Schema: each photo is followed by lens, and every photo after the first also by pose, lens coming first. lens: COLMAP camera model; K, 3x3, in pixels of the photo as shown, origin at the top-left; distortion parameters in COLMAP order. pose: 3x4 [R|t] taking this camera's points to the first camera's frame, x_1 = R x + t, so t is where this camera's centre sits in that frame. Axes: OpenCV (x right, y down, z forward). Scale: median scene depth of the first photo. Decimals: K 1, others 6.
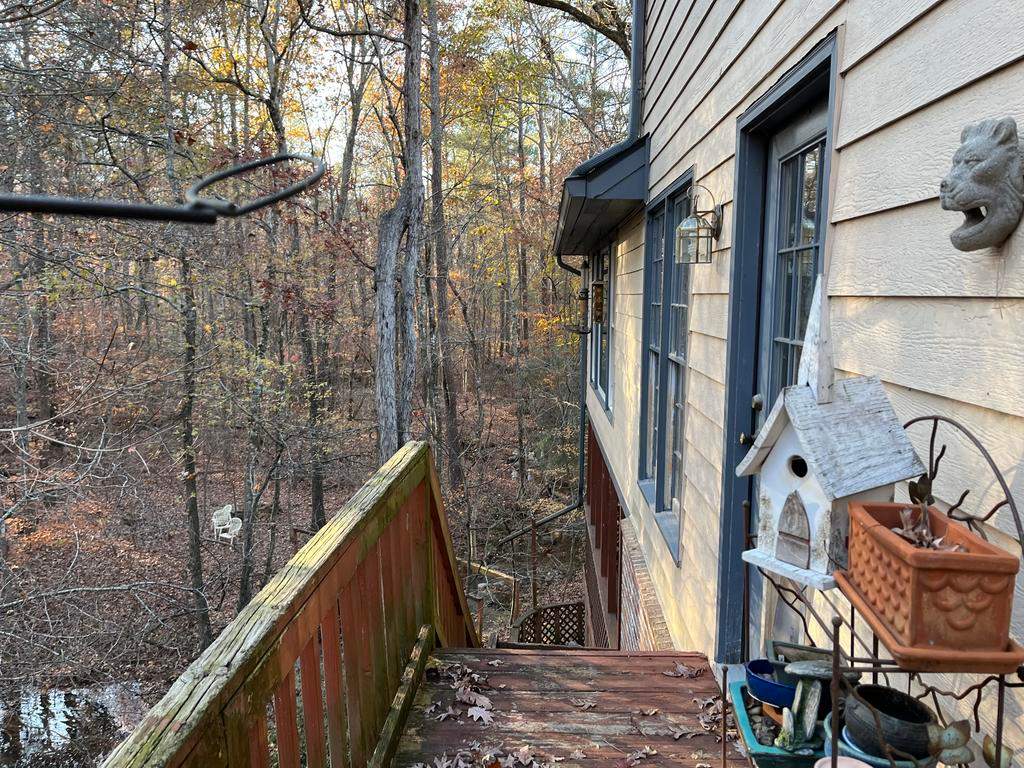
lens RADIAL K [[776.0, 0, 512.0], [0, 776.0, 384.0], [0, 0, 1]] dist [0.073321, -0.105649]
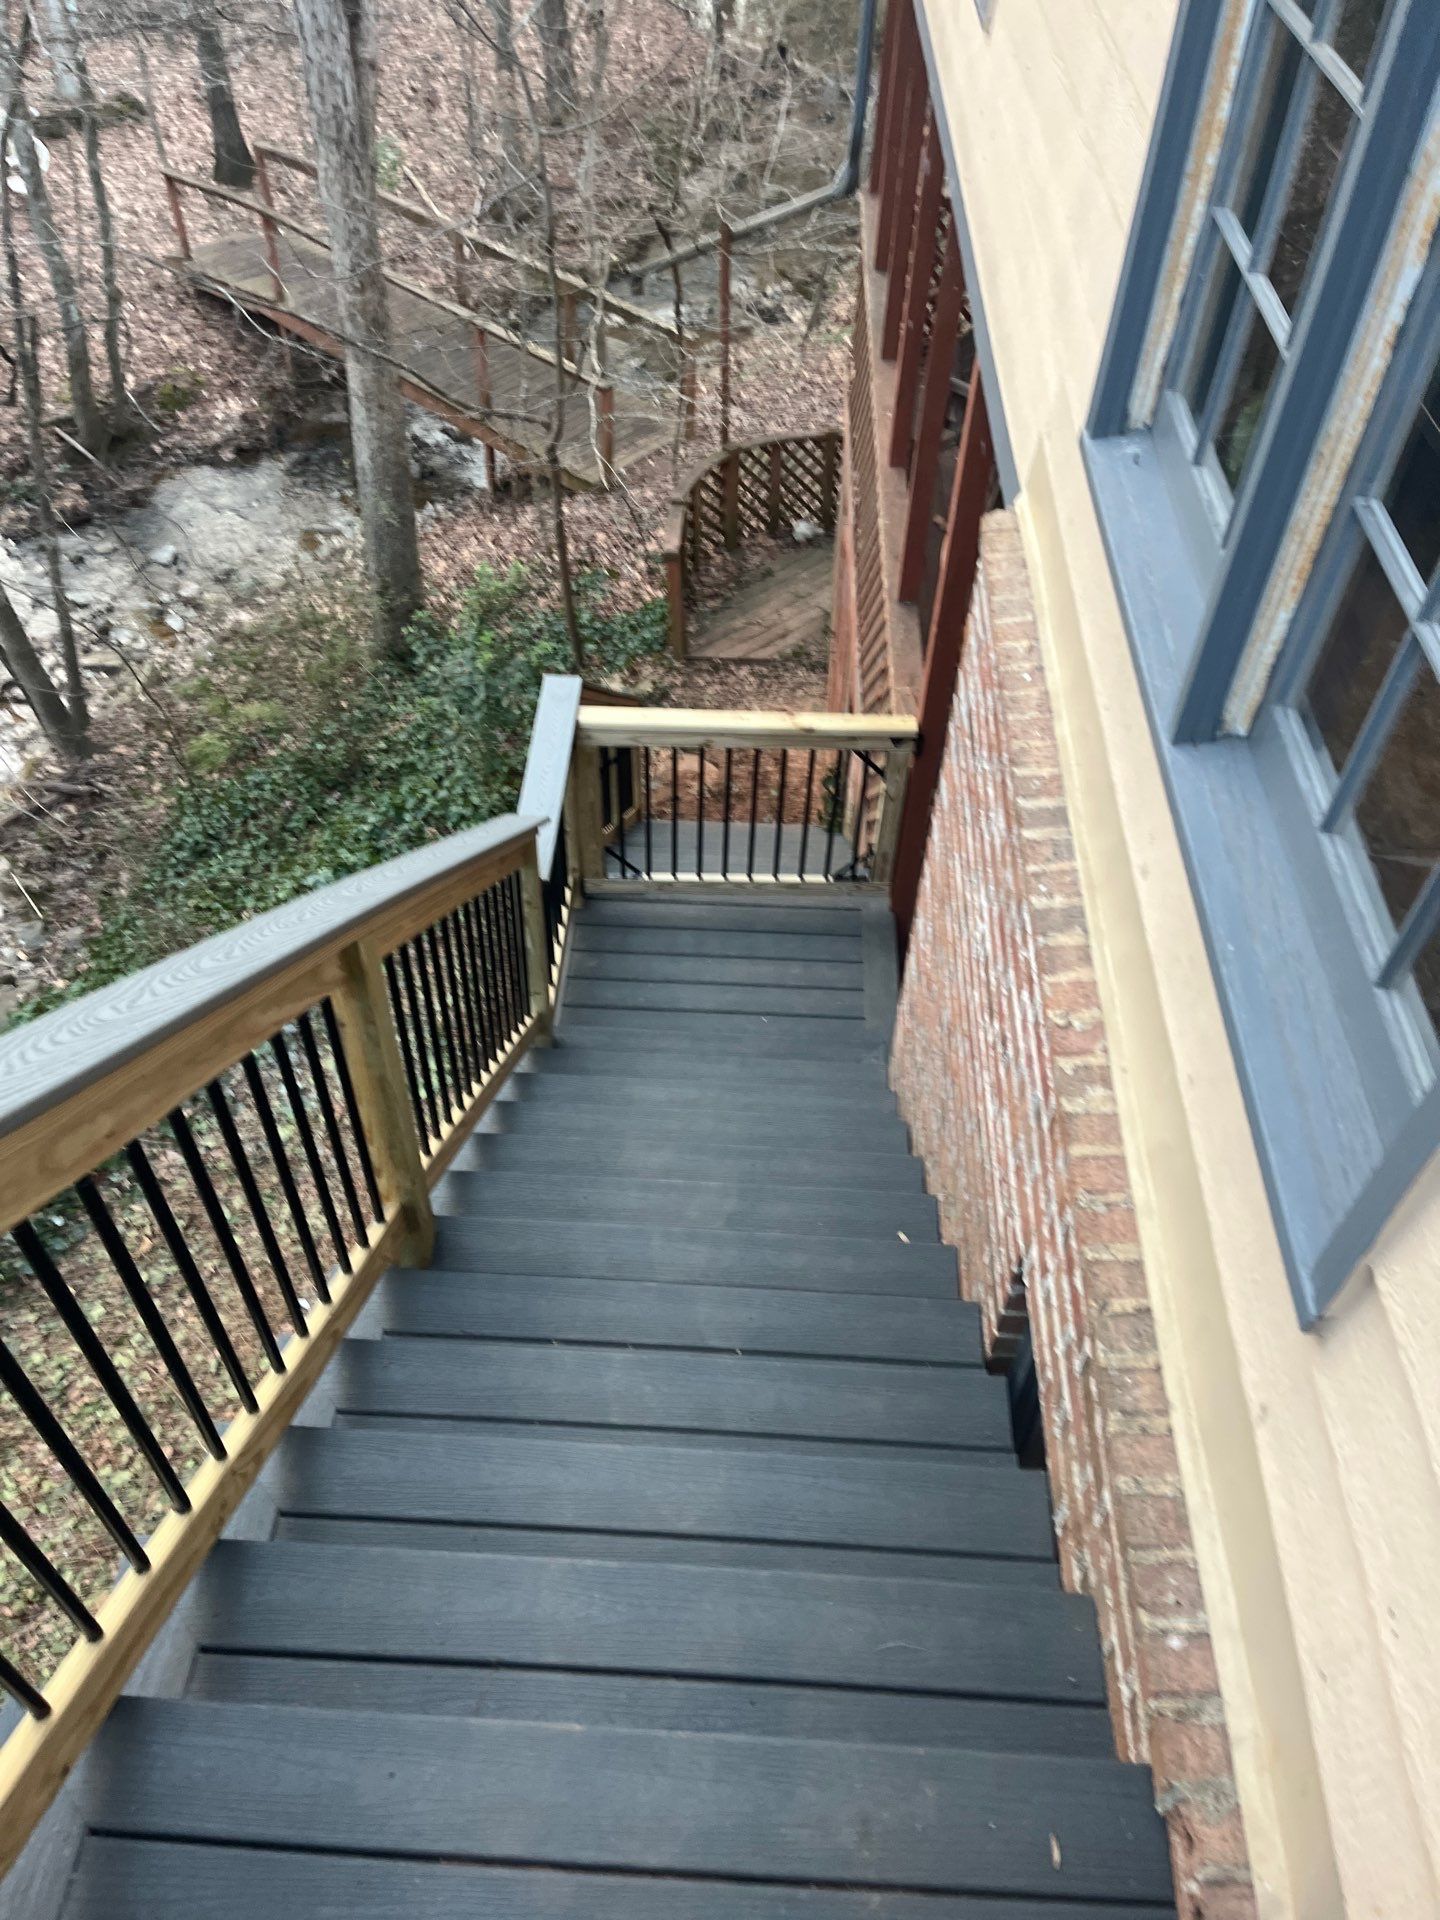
lens RADIAL K [[1449.6, 0, 720.0], [0, 1449.6, 960.0], [0, 0, 1]] dist [0.080069, -0.113530]
pose [[0.999787, 0.010707, 0.017621, 0.016615], [-0.019586, 0.760267, 0.649315, -0.020044], [-0.006444, -0.649522, 0.760315, 0.224606]]
